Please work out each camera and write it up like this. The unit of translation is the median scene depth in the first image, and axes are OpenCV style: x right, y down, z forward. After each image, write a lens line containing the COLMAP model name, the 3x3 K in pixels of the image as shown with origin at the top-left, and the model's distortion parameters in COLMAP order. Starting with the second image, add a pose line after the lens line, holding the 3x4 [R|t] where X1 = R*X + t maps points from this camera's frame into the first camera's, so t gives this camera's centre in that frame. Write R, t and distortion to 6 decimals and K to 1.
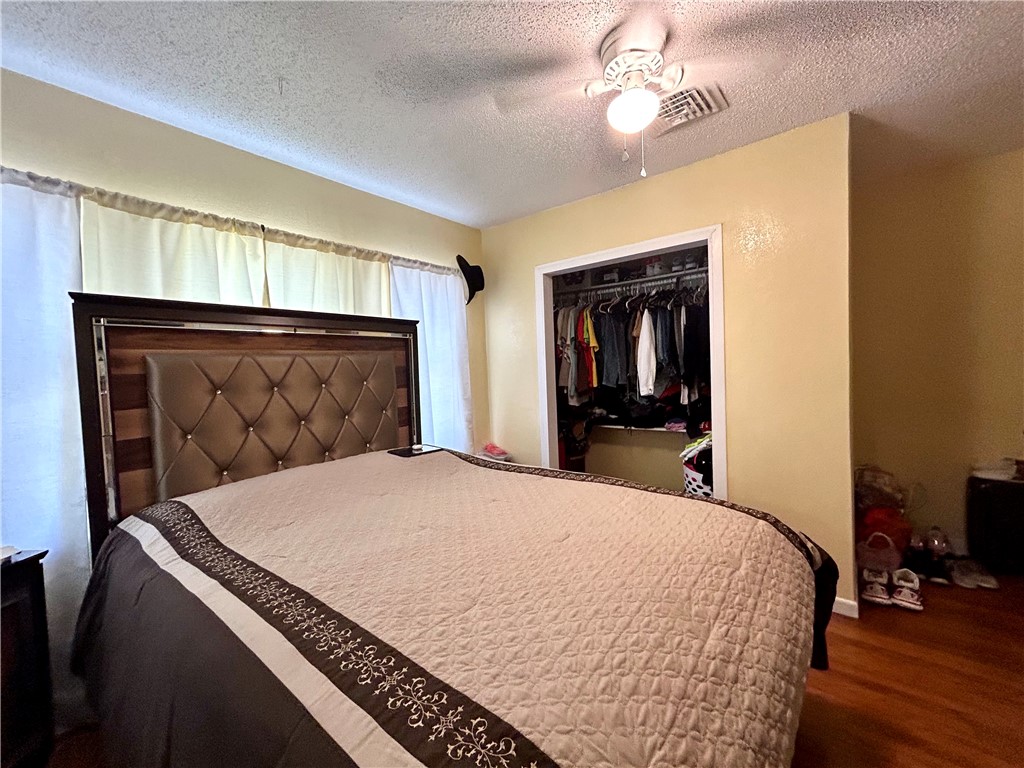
lens RADIAL K [[417.1, 0, 513.9], [0, 417.1, 382.0], [0, 0, 1]] dist [-0.003032, -0.000061]
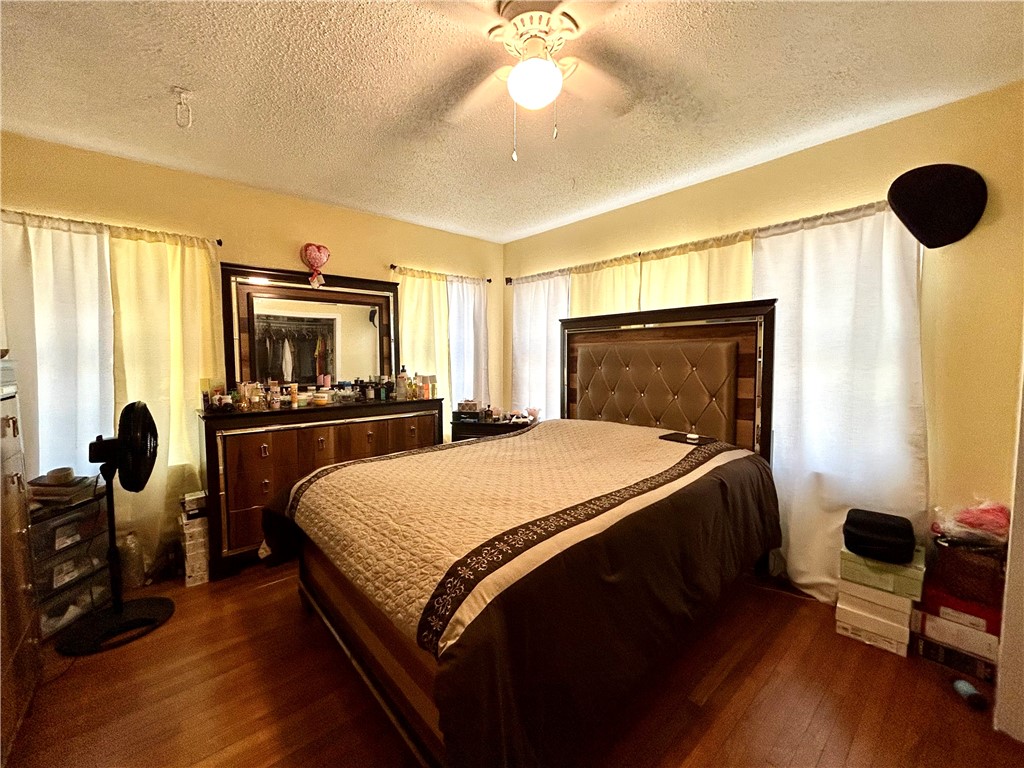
lens RADIAL K [[417.1, 0, 513.6], [0, 417.1, 383.9], [0, 0, 1]] dist [-0.003032, -0.000061]
pose [[-0.150011, 0.092518, -0.984346, 0.783245], [-0.025149, 0.994933, 0.097345, -0.052863], [0.988364, 0.039358, -0.146924, 0.706986]]
